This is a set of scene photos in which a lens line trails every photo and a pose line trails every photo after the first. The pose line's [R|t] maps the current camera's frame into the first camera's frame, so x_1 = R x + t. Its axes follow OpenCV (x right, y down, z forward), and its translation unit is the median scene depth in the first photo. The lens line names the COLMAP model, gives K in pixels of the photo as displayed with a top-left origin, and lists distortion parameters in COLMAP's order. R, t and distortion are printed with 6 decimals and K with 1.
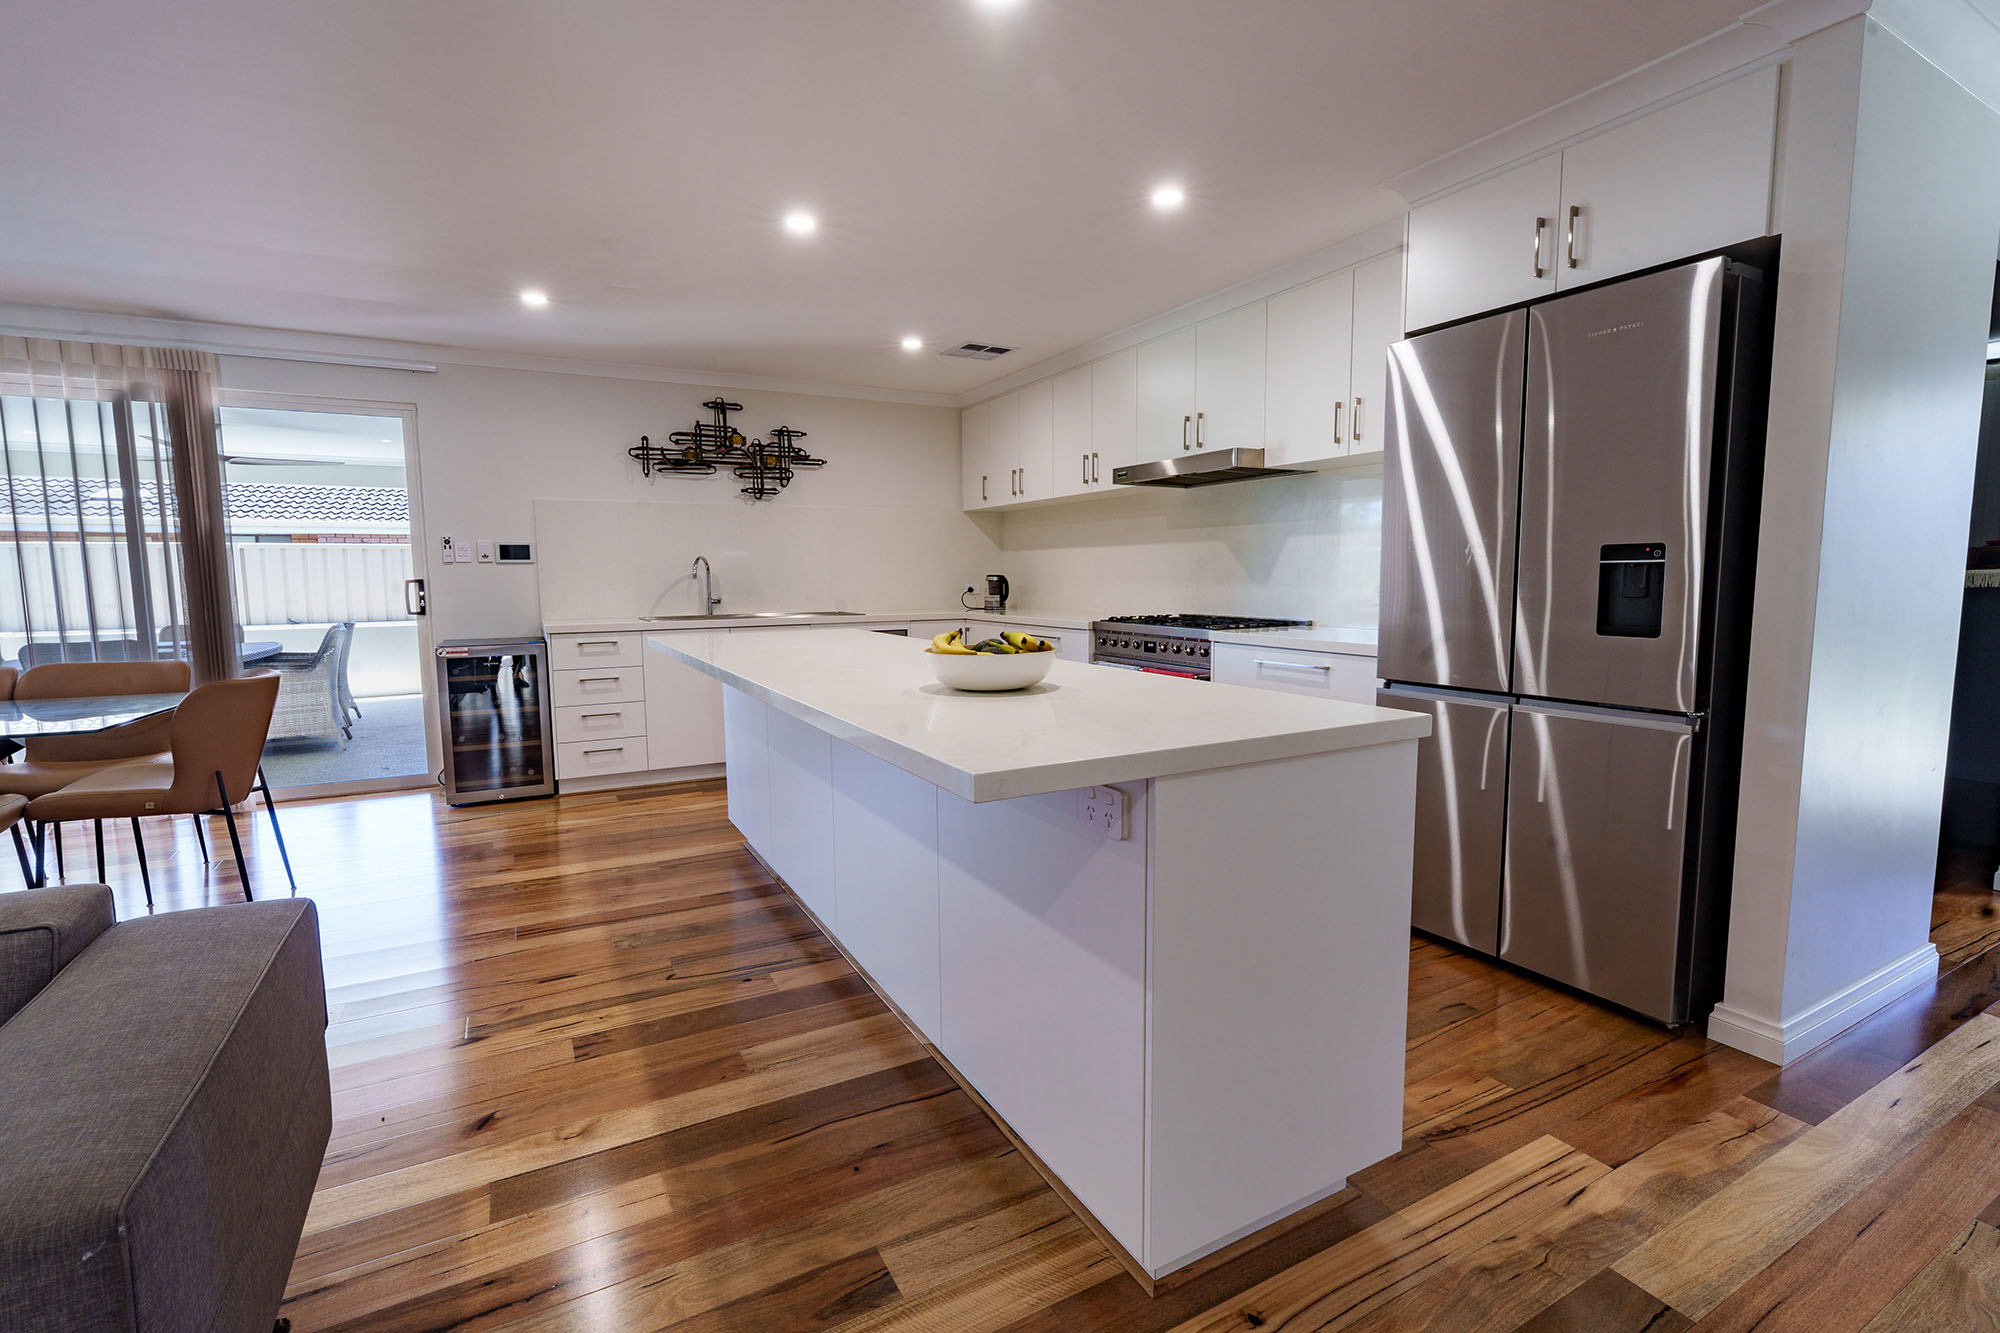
lens RADIAL K [[890.8, 0, 998.8], [0, 890.8, 672.0], [0, 0, 1]] dist [-0.010752, 0.002369]
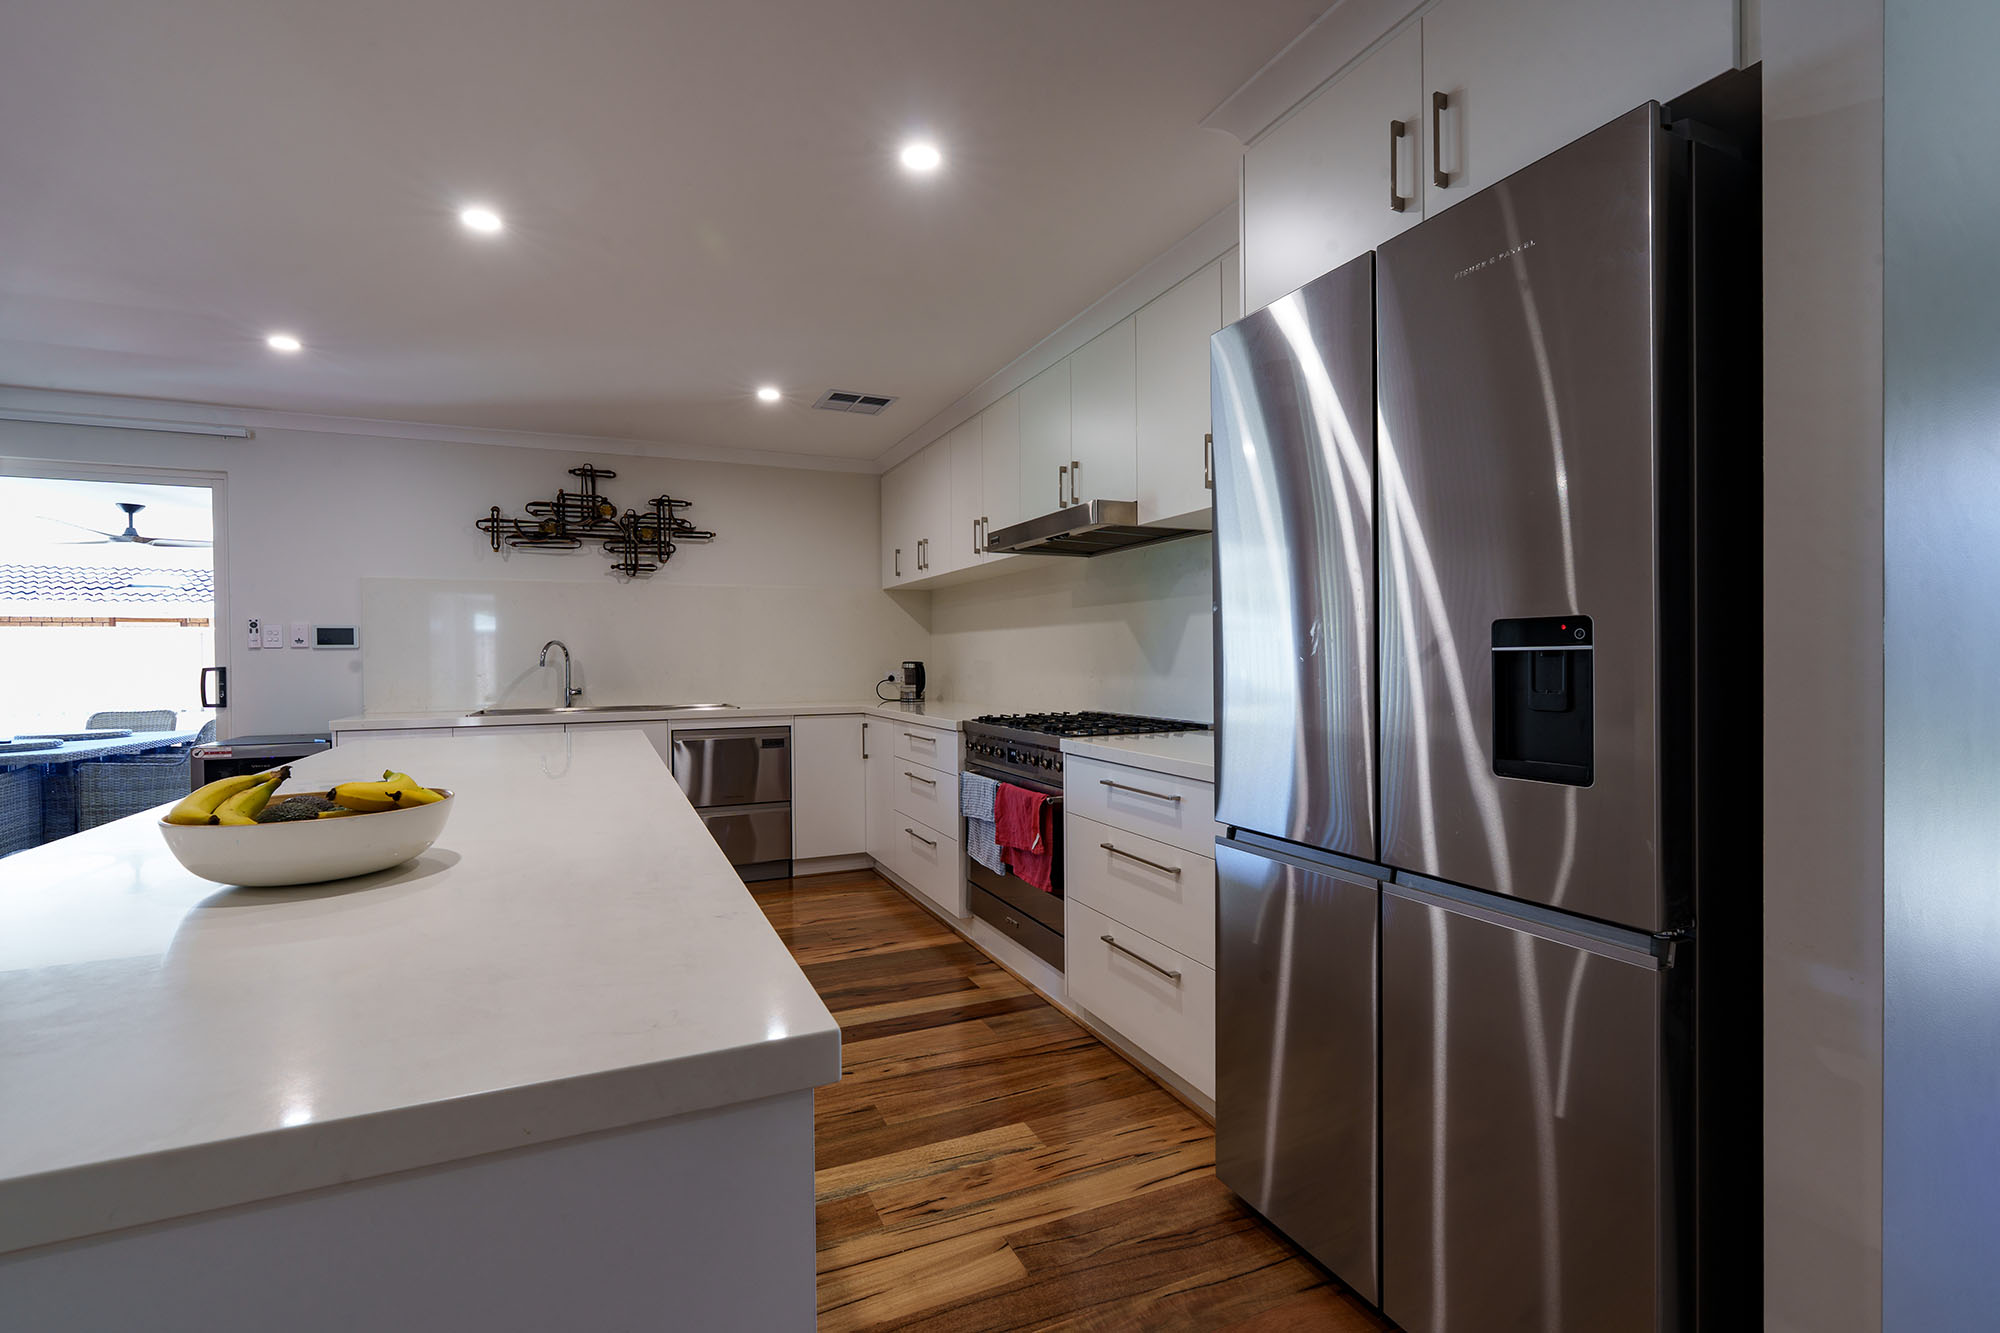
lens RADIAL K [[890.8, 0, 1007.9], [0, 890.8, 670.7], [0, 0, 1]] dist [-0.010752, 0.002369]
pose [[0.996864, 0.001111, -0.079125, 0.291807], [-0.008561, 0.995547, -0.093874, -0.037767], [0.078669, 0.094257, 0.992435, 0.285297]]
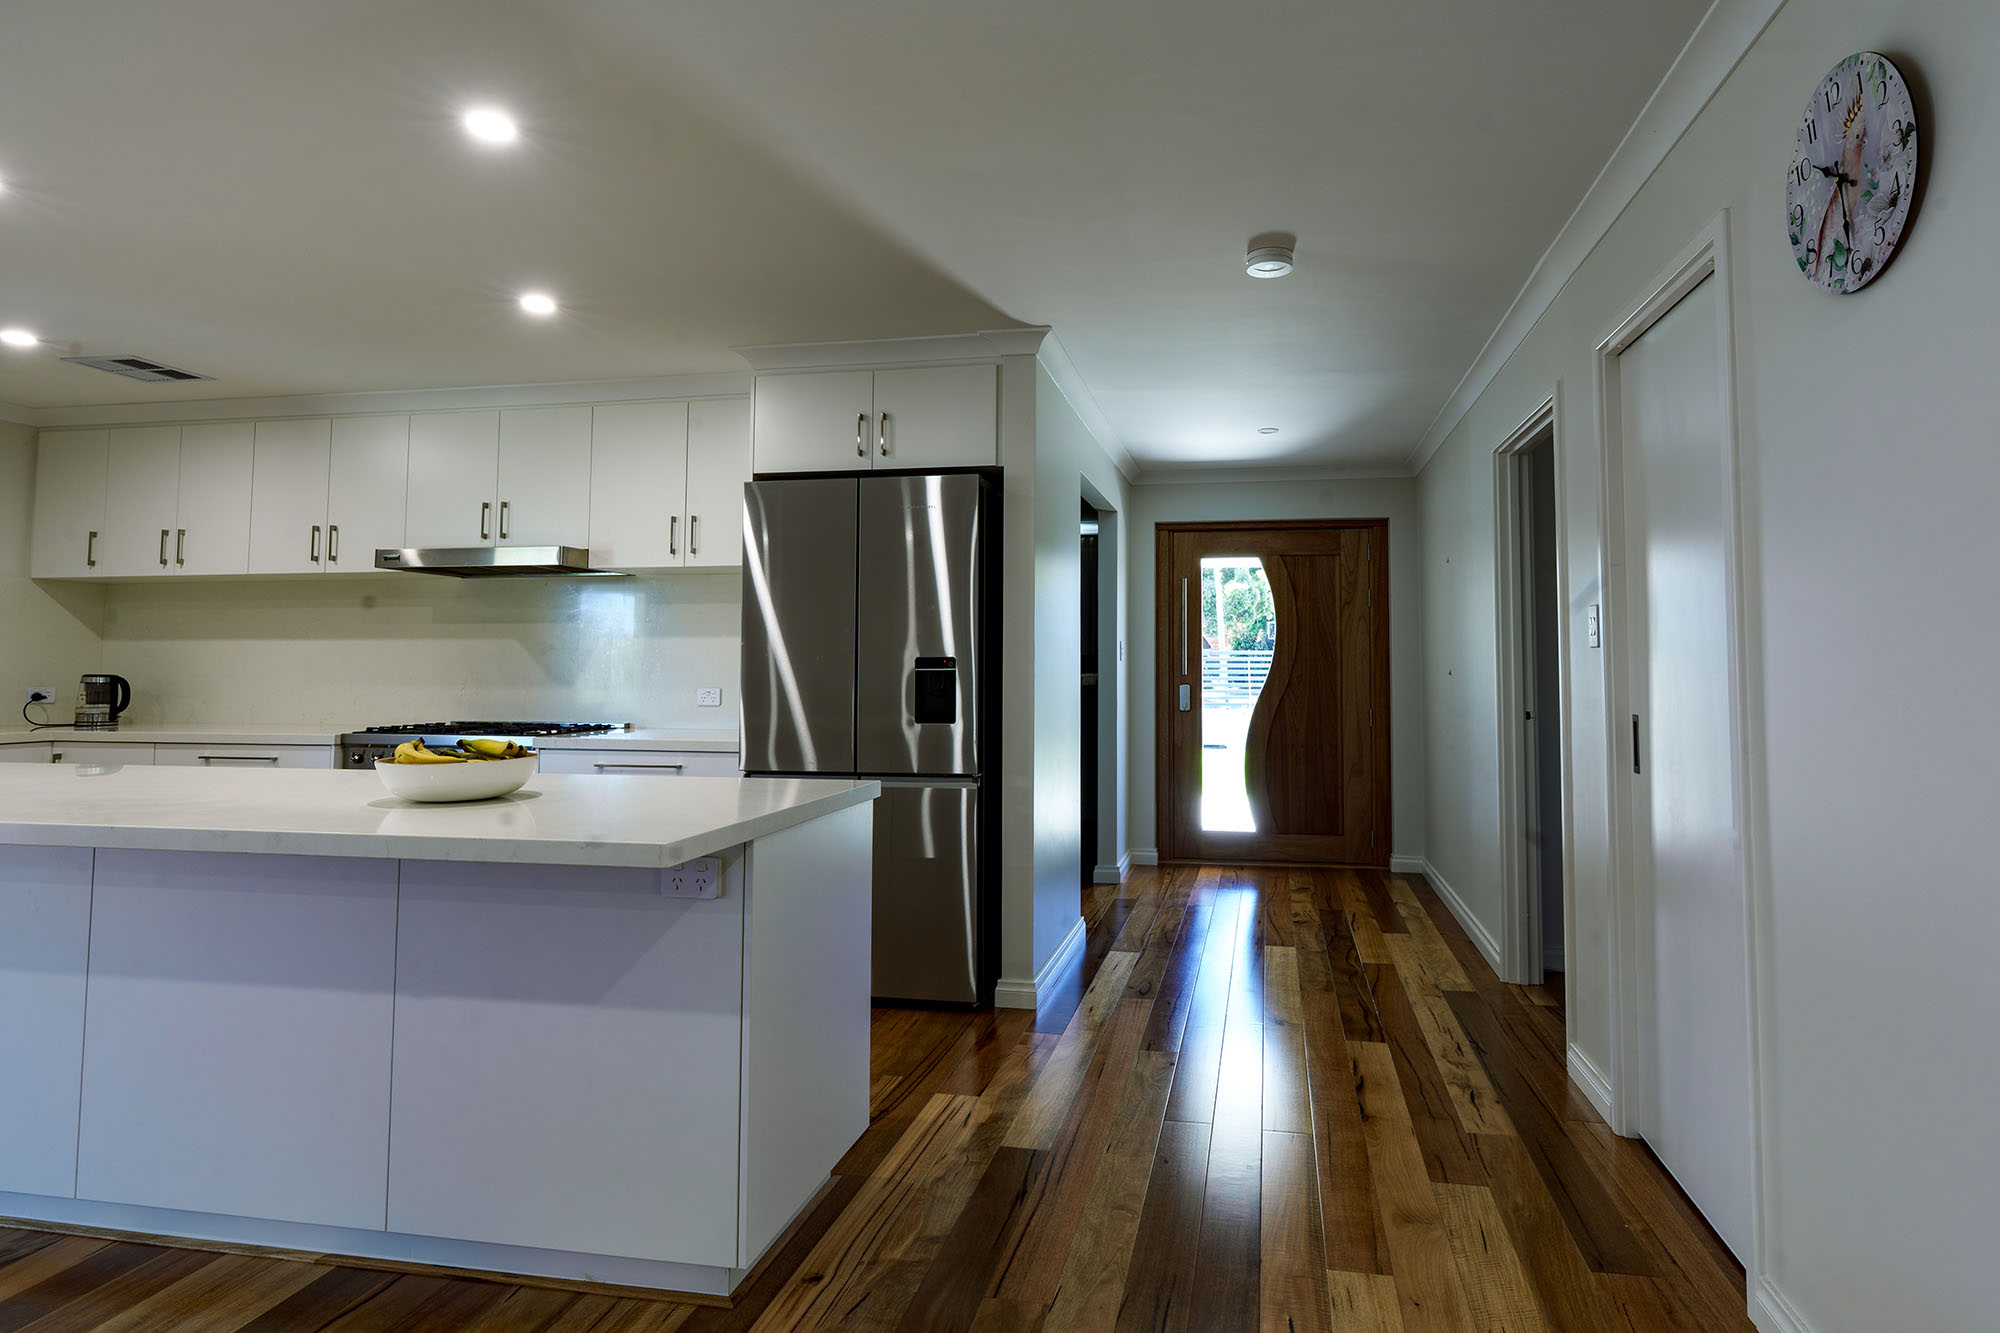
lens RADIAL K [[890.8, 0, 1128.8], [0, 890.8, 648.0], [0, 0, 1]] dist [-0.010752, 0.002369]
pose [[0.611608, 0.030663, 0.790567, -0.135578], [0.080315, 0.991680, -0.100598, 0.004418], [-0.787074, 0.125021, 0.604056, -0.061949]]
